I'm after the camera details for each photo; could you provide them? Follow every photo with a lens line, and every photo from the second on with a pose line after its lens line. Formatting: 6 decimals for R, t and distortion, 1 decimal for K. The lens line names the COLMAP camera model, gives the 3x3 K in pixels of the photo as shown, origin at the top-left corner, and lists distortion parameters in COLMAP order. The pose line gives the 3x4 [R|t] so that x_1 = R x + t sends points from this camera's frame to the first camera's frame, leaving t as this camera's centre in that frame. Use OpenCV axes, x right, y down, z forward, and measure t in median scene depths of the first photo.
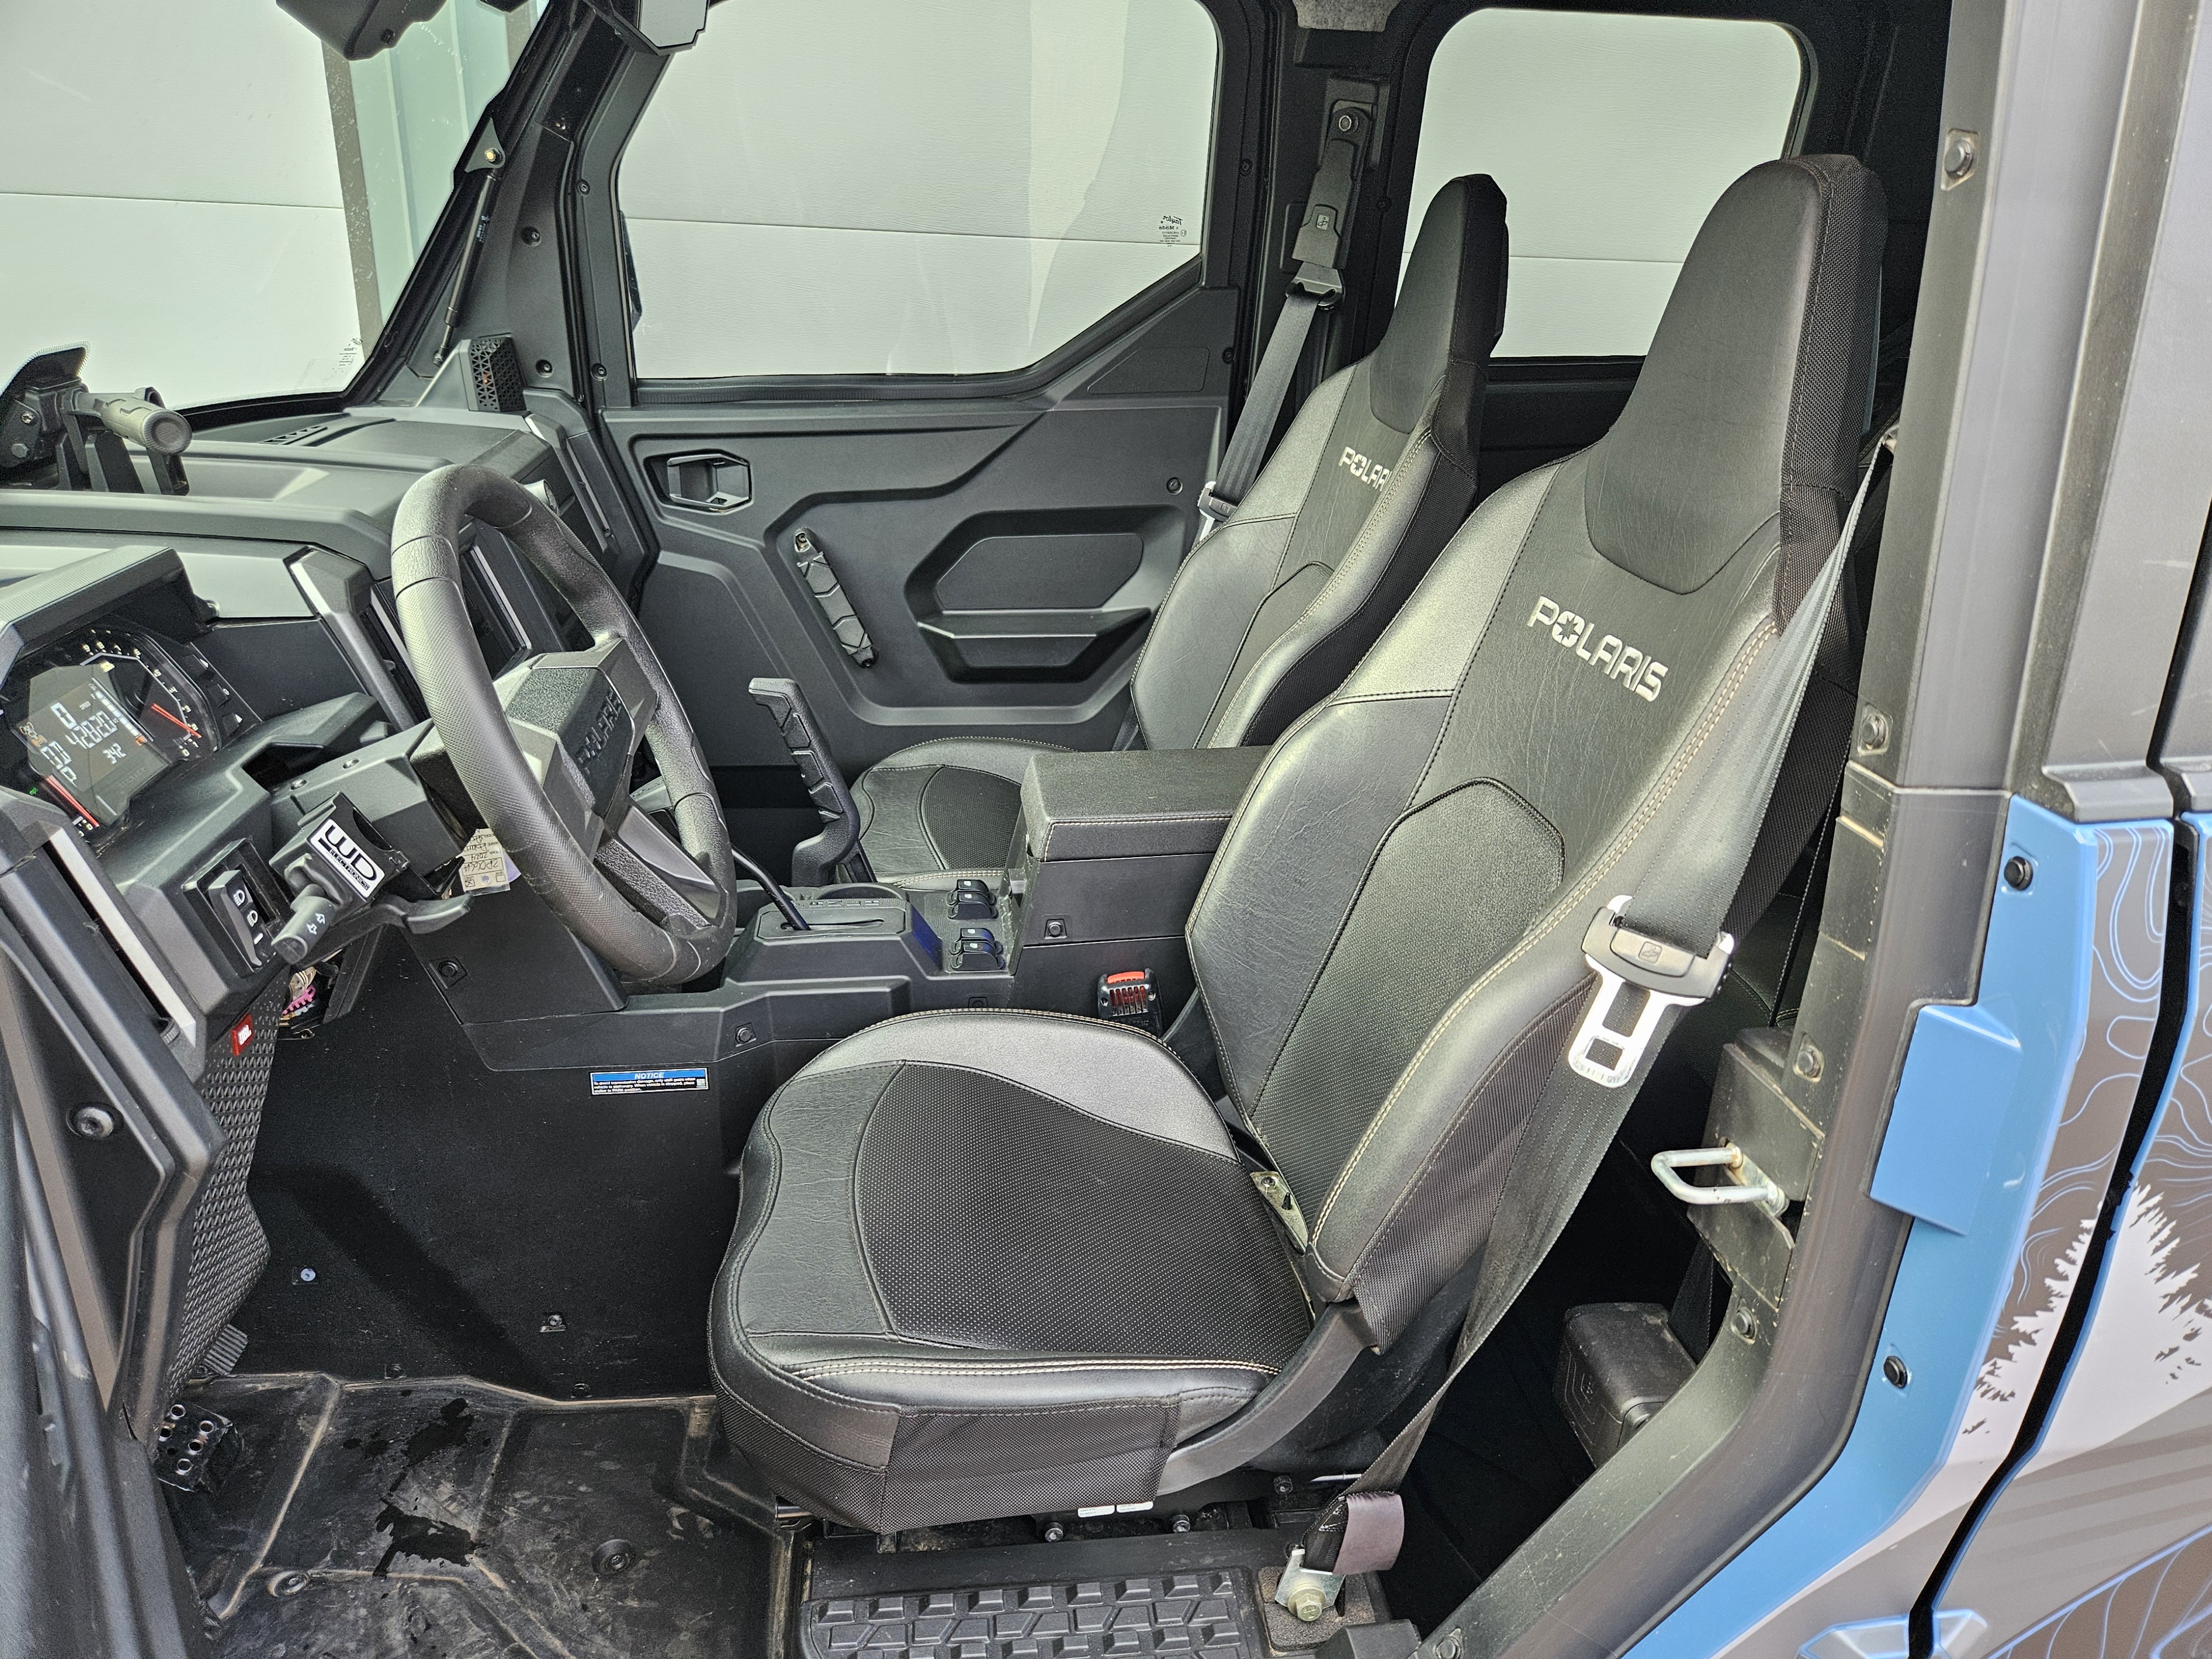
lens RADIAL K [[1485.9, 0, 1103.3], [0, 1485.9, 835.3], [0, 0, 1]] dist [0.059516, -0.060214]
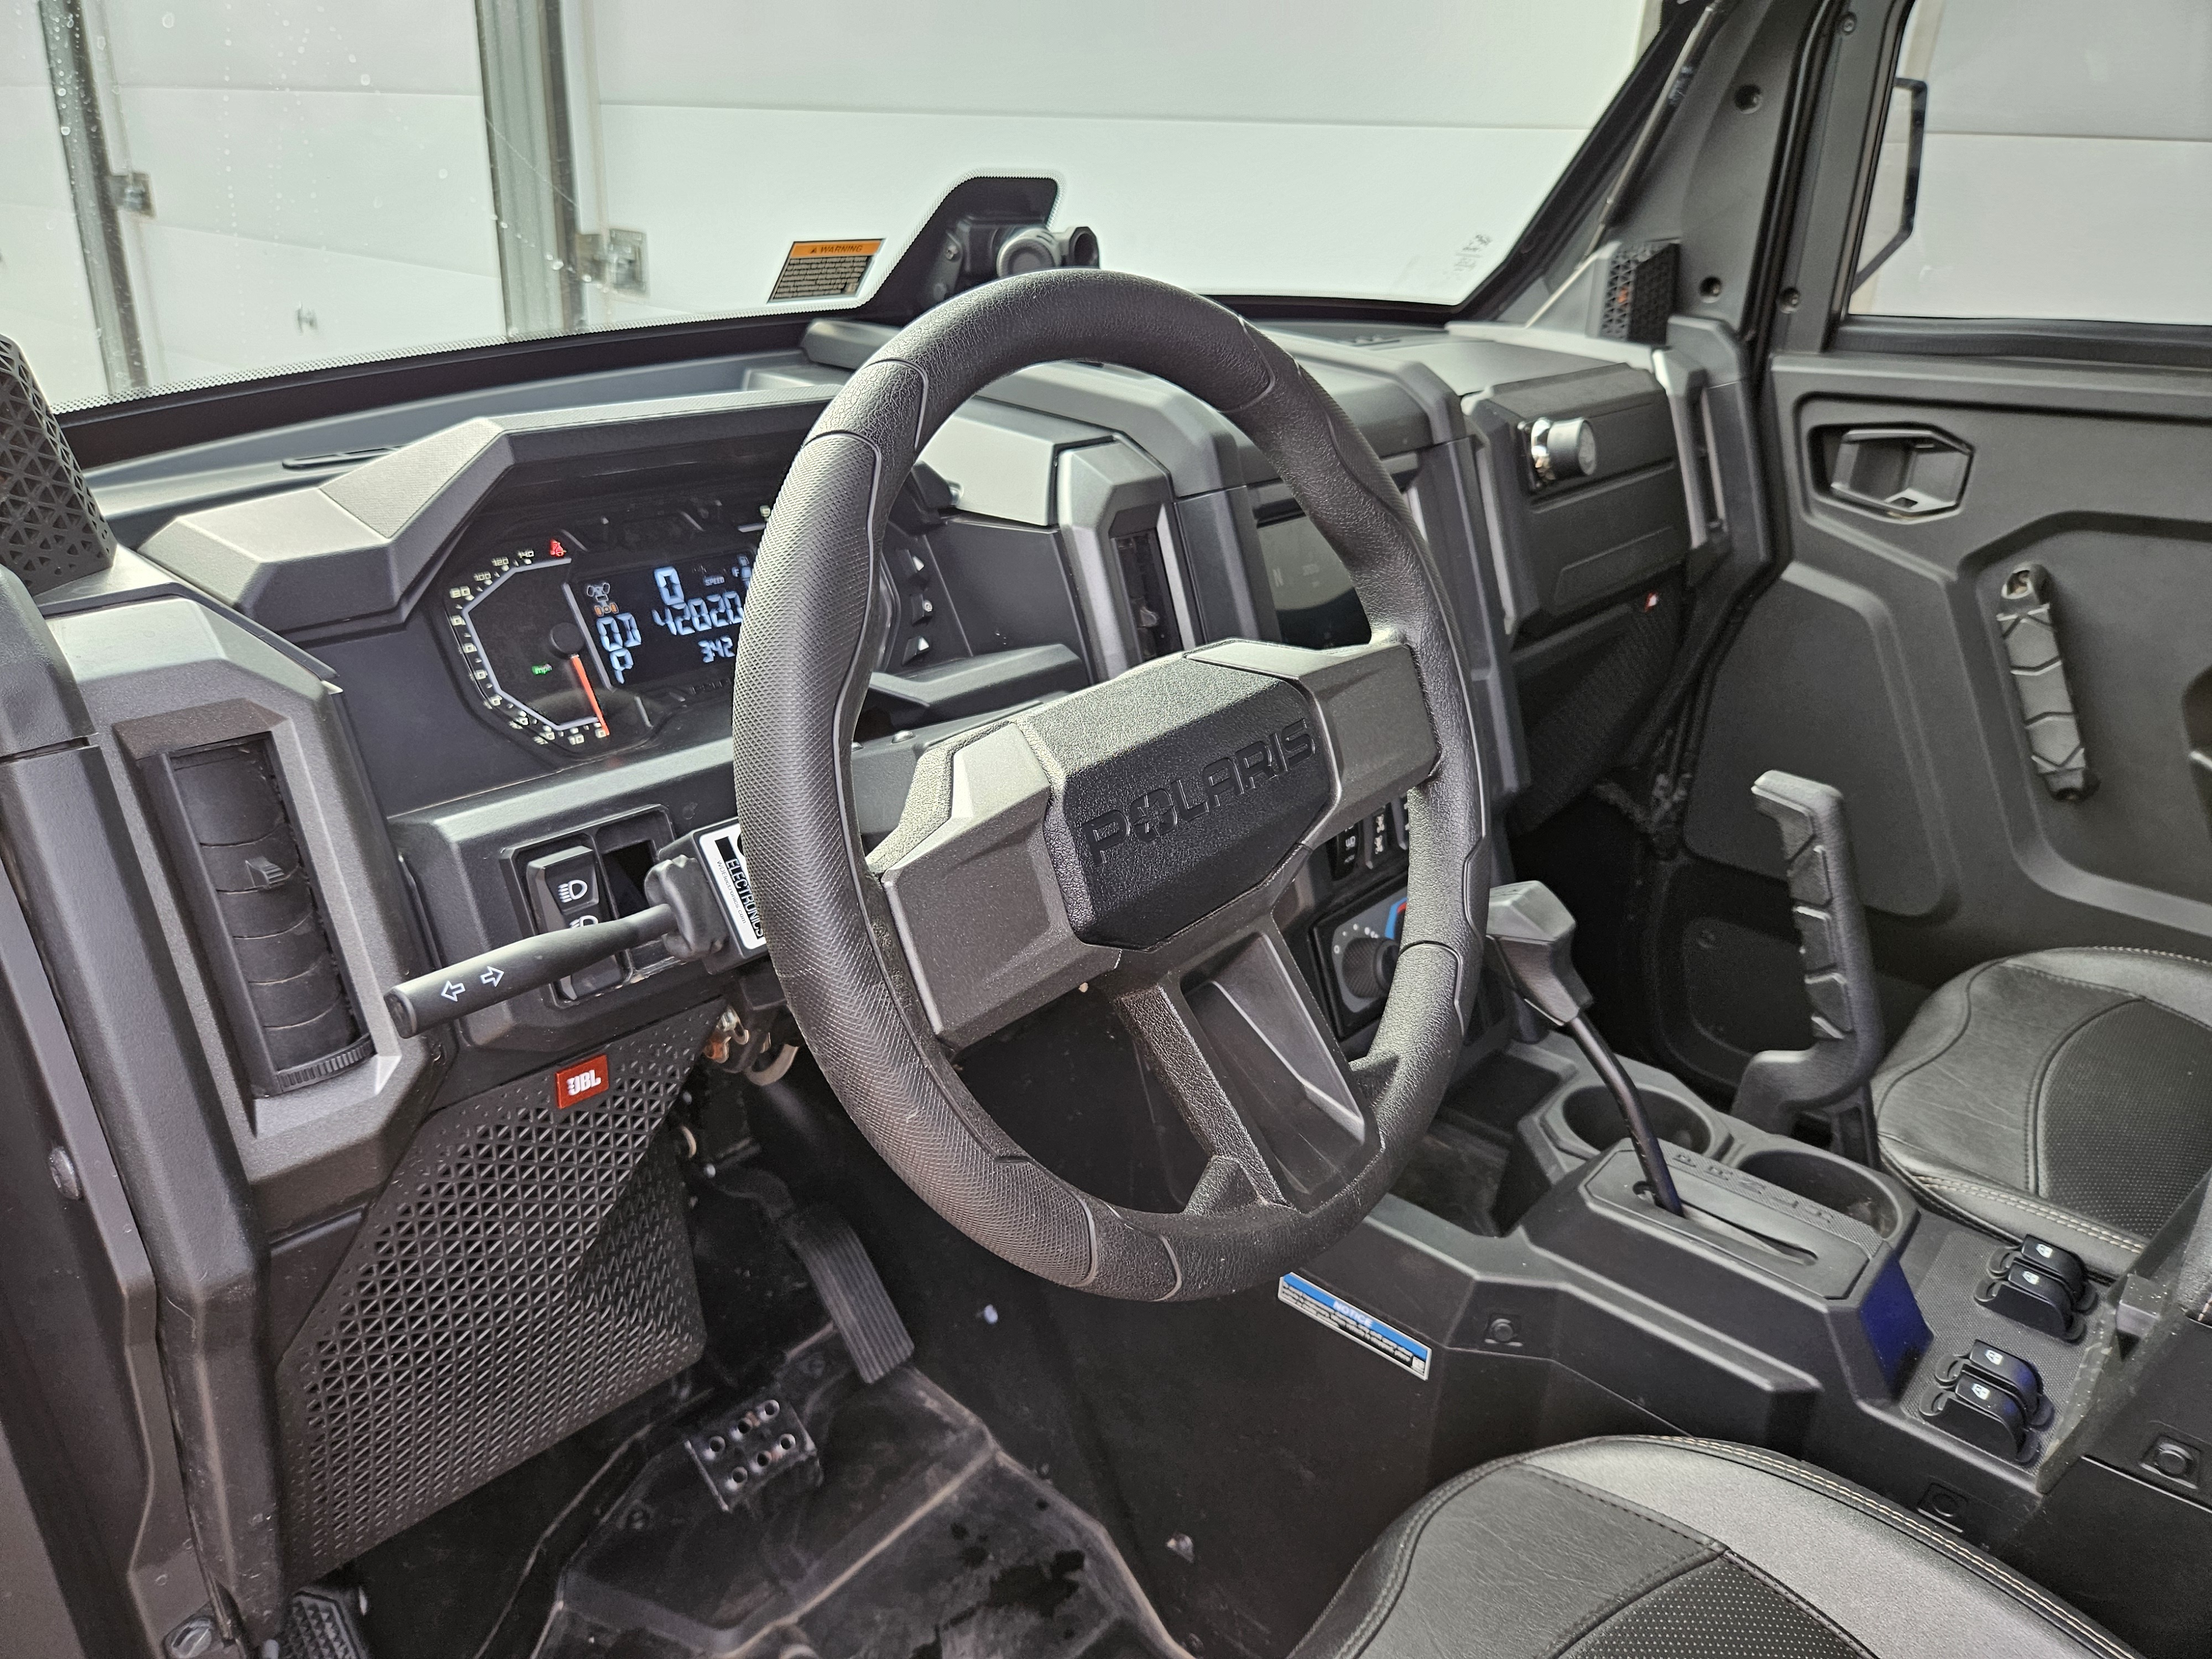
lens RADIAL K [[1570.3, 0, 1028.9], [0, 1570.3, 855.1], [0, 0, 1]] dist [0.060406, -0.059719]
pose [[0.673719, 0.294091, -0.677948, 0.005914], [-0.296770, 0.947846, 0.116253, -0.049328], [0.676779, 0.122873, 0.725860, 0.285472]]
